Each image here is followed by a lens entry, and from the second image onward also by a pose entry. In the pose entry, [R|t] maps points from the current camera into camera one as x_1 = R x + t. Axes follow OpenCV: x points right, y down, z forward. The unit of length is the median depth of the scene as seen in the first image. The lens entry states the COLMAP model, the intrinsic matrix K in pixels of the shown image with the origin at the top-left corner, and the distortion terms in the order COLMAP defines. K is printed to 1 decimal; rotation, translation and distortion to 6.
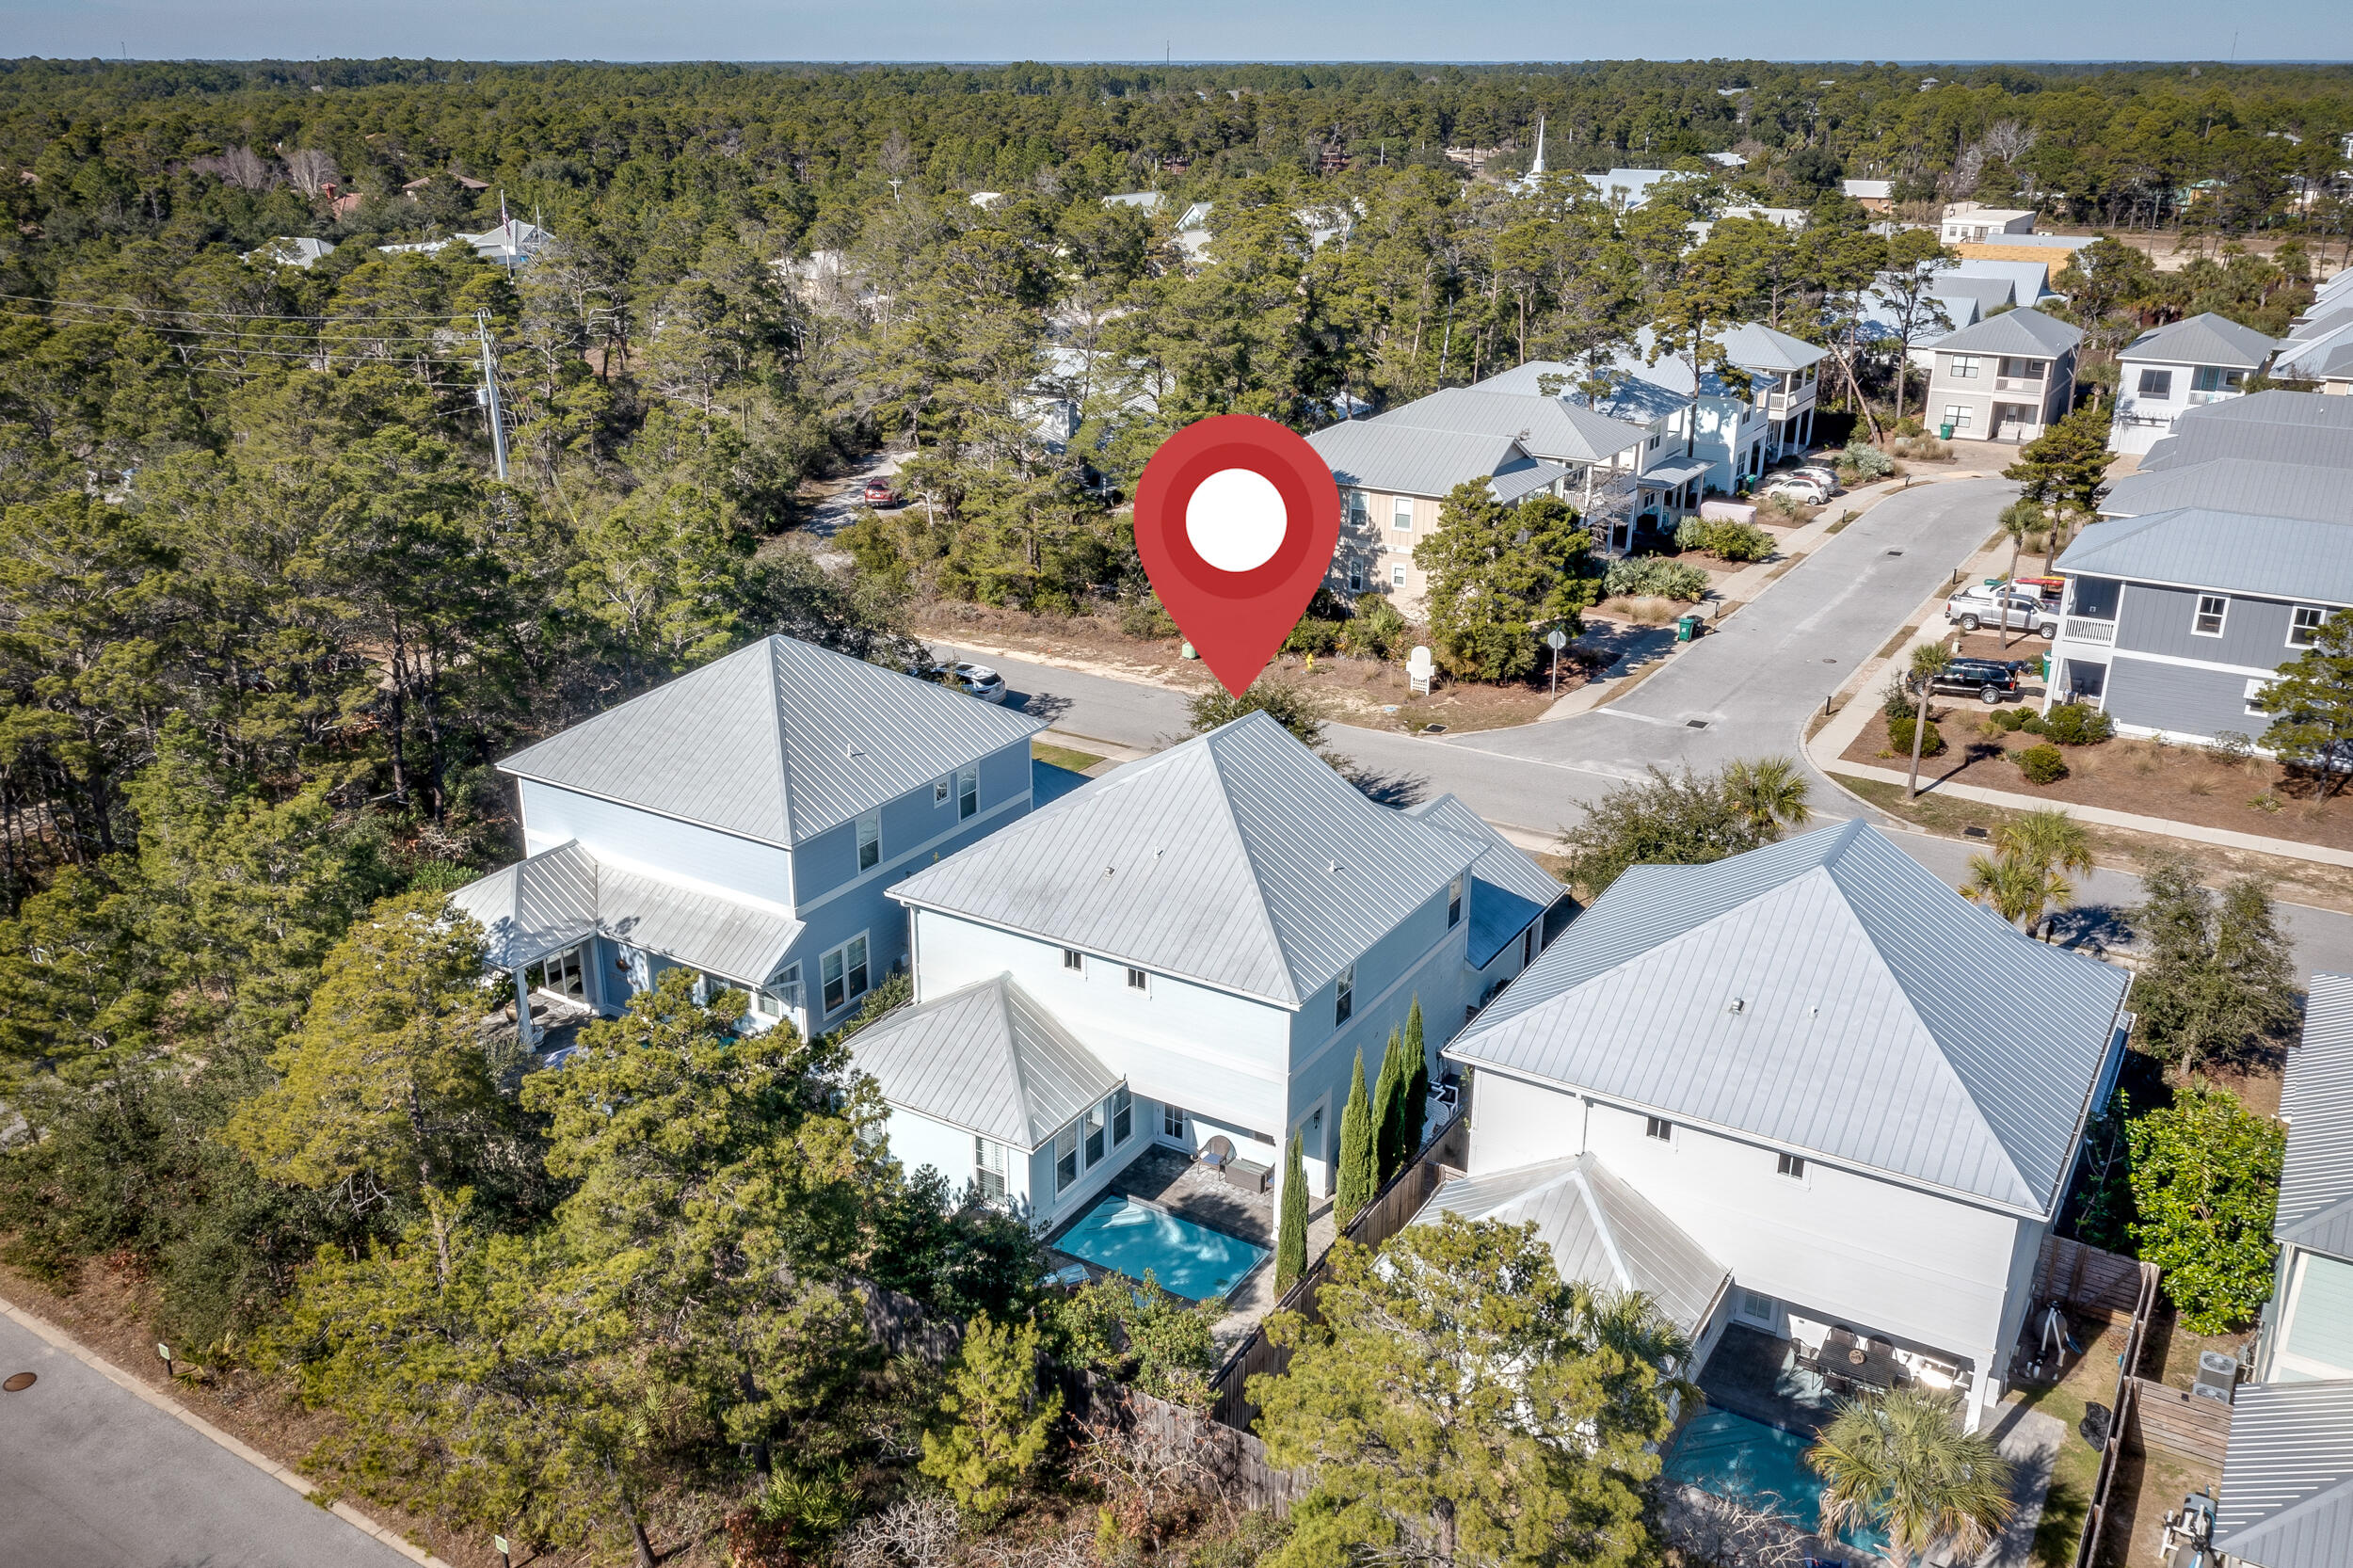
lens RADIAL K [[1937.5, 0, 1144.0], [0, 1937.5, 794.3], [0, 0, 1]] dist [-0.001874, 0.000233]
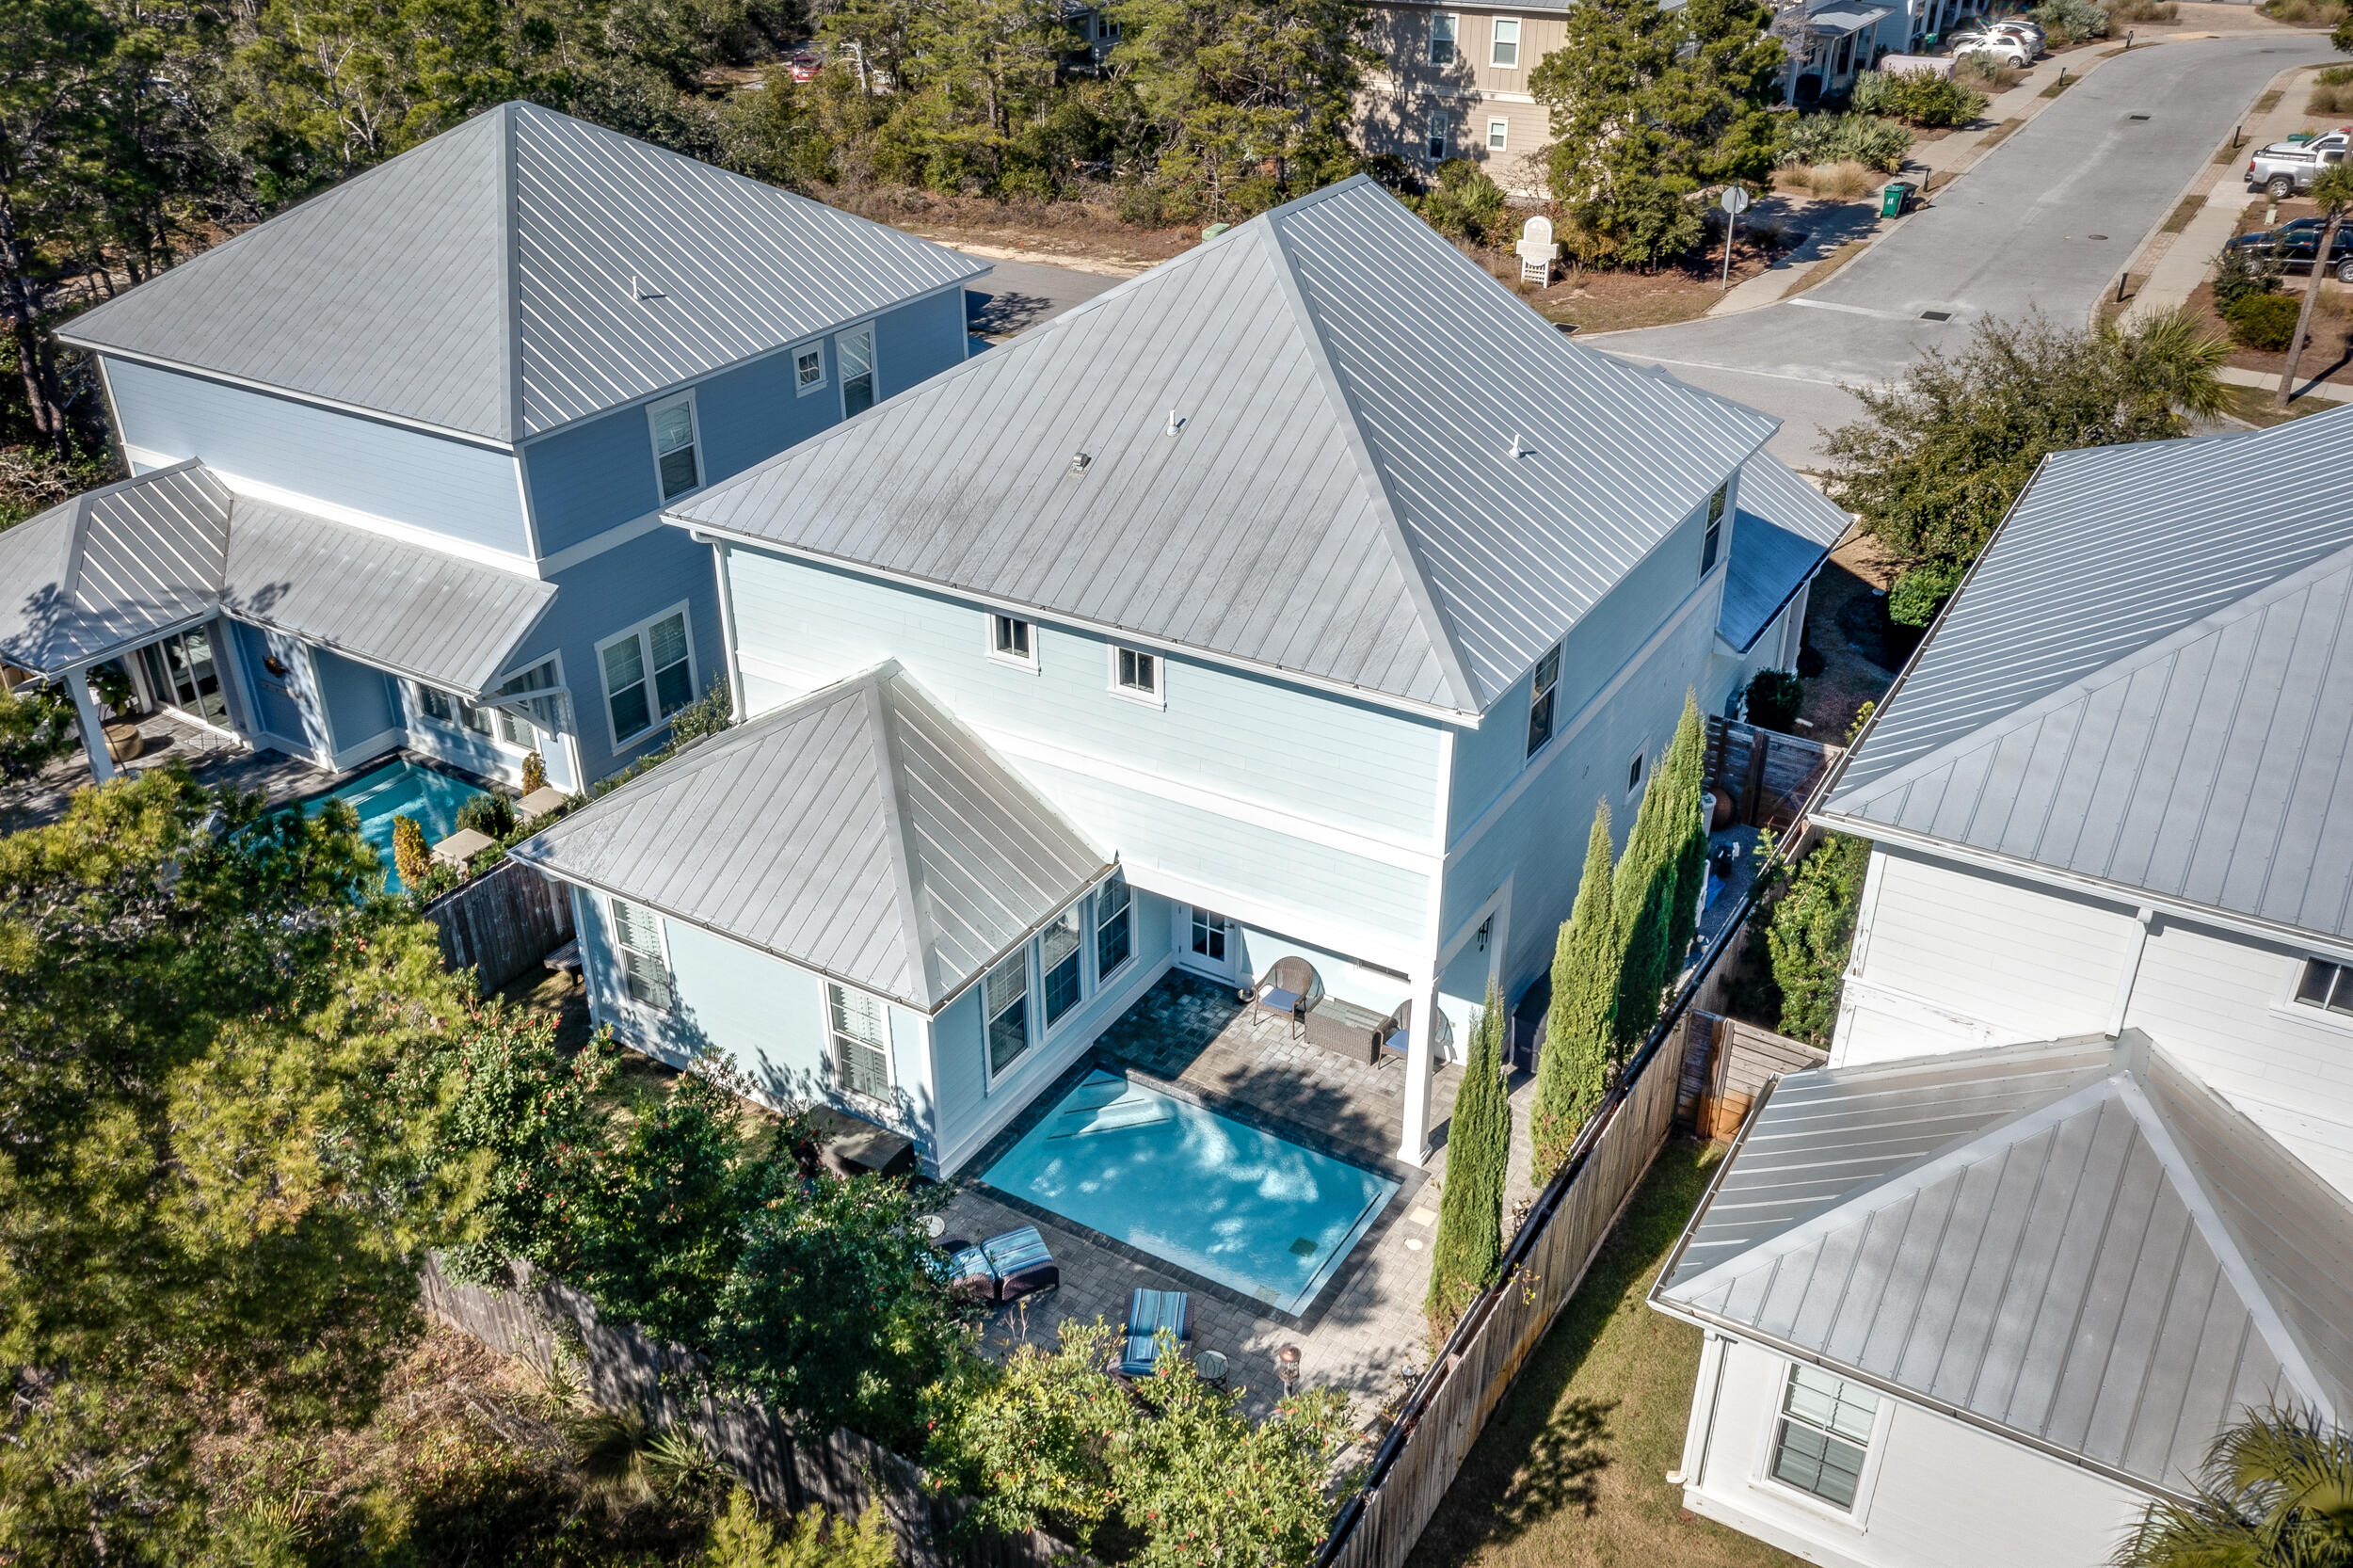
lens RADIAL K [[1937.5, 0, 1144.0], [0, 1937.5, 794.3], [0, 0, 1]] dist [-0.001874, 0.000233]
pose [[0.999893, -0.012563, -0.007504, 0.001272], [0.013511, 0.989521, 0.143753, 0.045642], [0.005620, -0.143839, 0.989585, 0.411229]]
